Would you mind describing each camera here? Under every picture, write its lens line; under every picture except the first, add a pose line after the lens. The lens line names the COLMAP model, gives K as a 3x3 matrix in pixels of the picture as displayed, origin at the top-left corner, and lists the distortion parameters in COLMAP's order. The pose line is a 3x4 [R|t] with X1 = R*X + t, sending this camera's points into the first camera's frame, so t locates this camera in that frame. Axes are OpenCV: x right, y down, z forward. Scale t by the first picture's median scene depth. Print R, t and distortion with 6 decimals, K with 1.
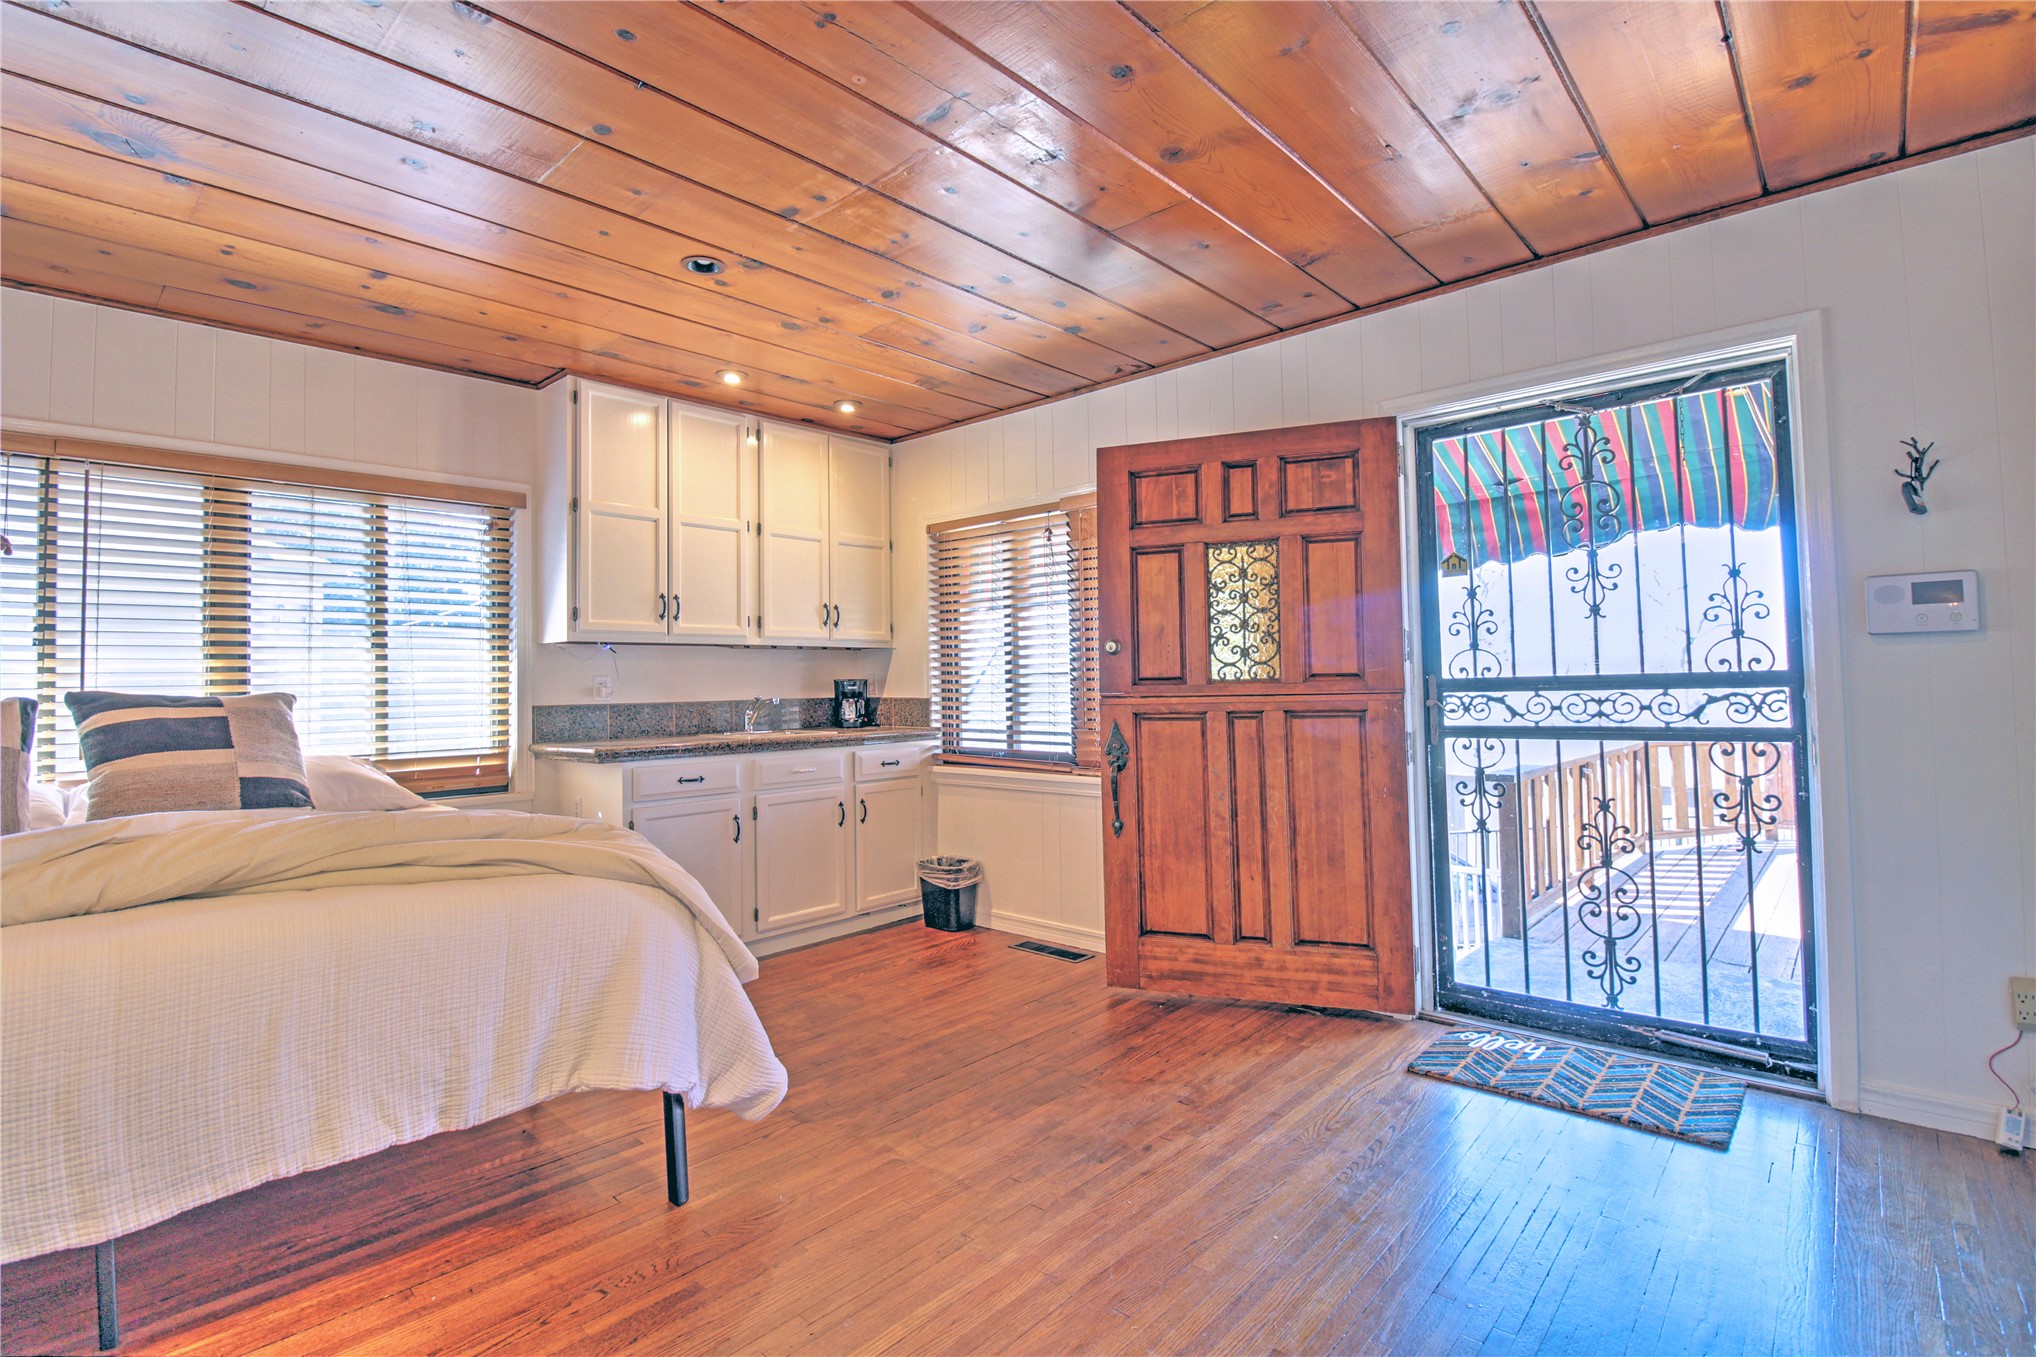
lens RADIAL K [[966.1, 0, 1019.8], [0, 966.1, 663.0], [0, 0, 1]] dist [-0.014702, -0.003868]
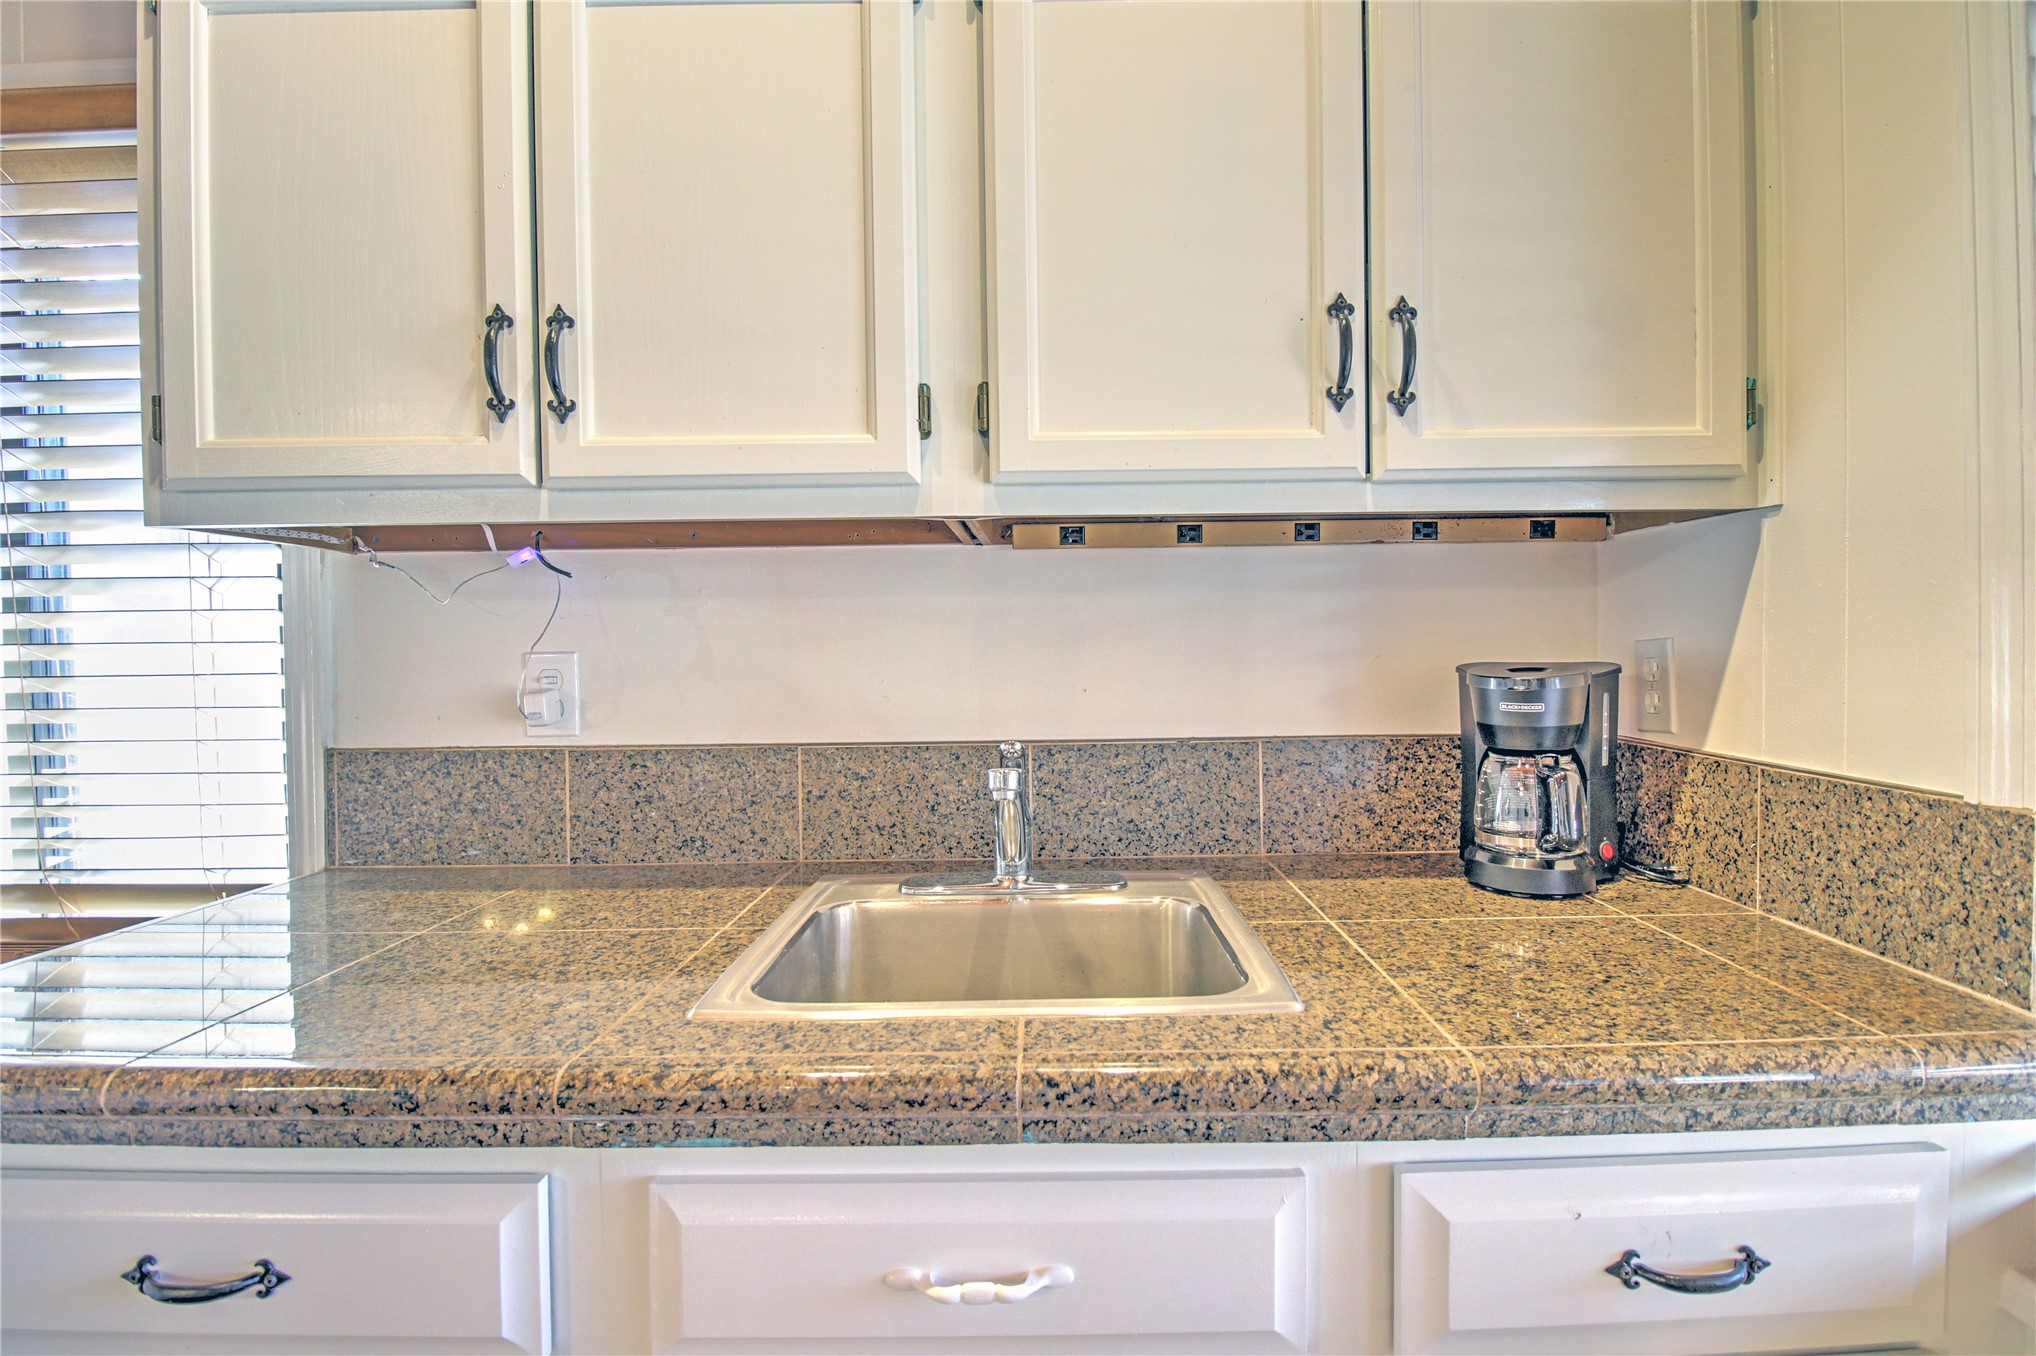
lens RADIAL K [[966.1, 0, 1028.2], [0, 966.1, 666.6], [0, 0, 1]] dist [-0.014702, -0.003868]
pose [[0.675376, 0.021756, -0.737153, -0.162766], [0.018378, 0.998758, 0.046314, 0.009366], [0.737245, -0.044827, 0.674137, 1.387601]]
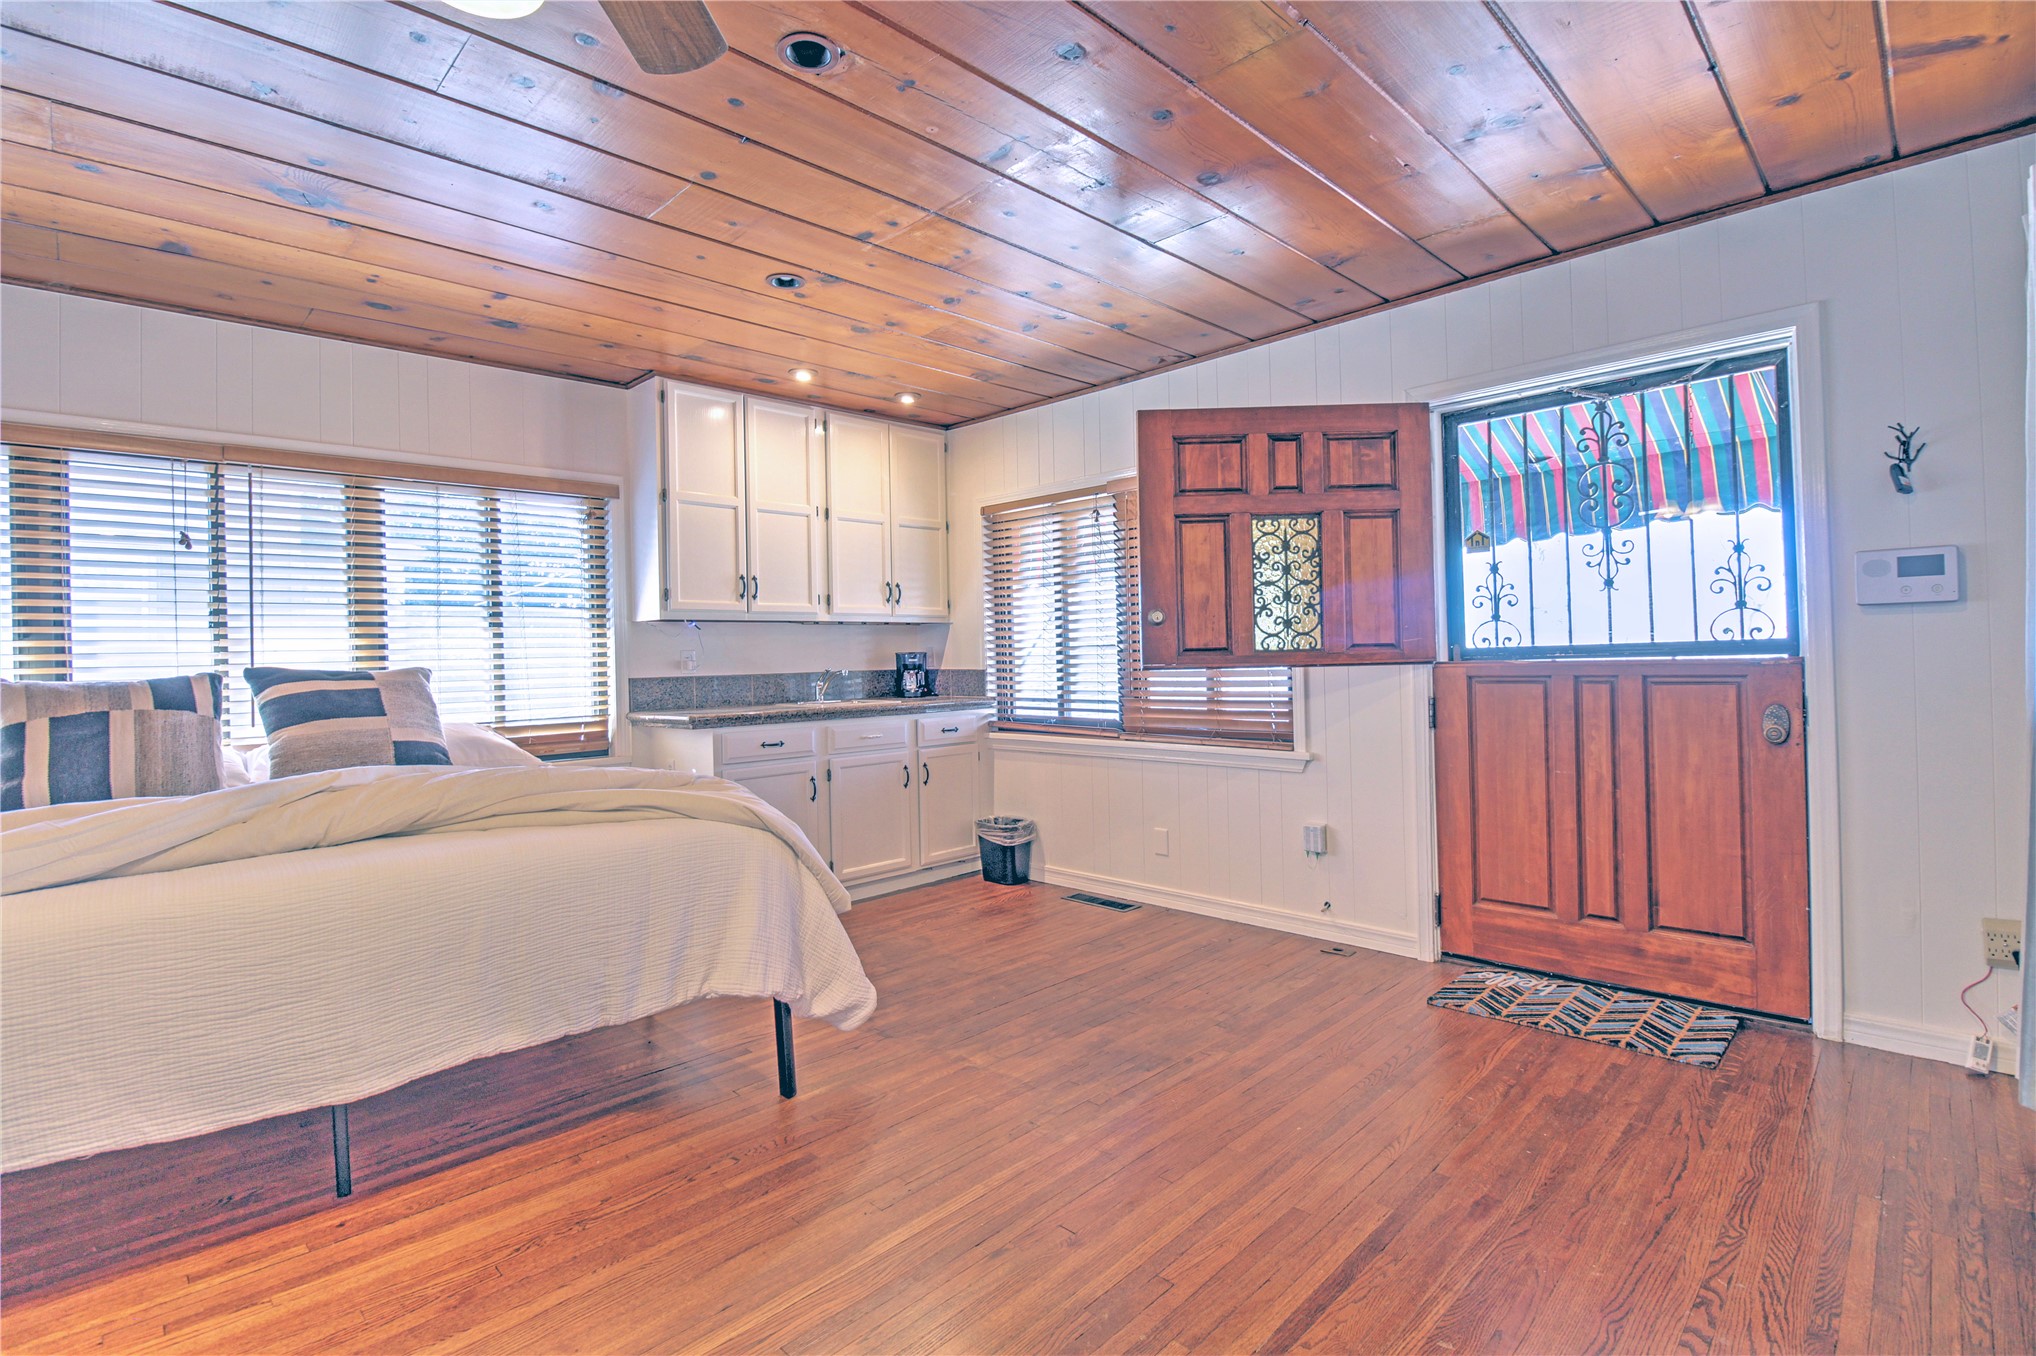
lens RADIAL K [[966.1, 0, 1012.5], [0, 966.1, 659.5], [0, 0, 1]] dist [-0.014702, -0.003868]
pose [[0.998563, -0.005932, -0.053267, -0.010519], [0.007265, 0.999664, 0.024864, -0.001761], [0.053102, -0.025215, 0.998271, -0.116182]]
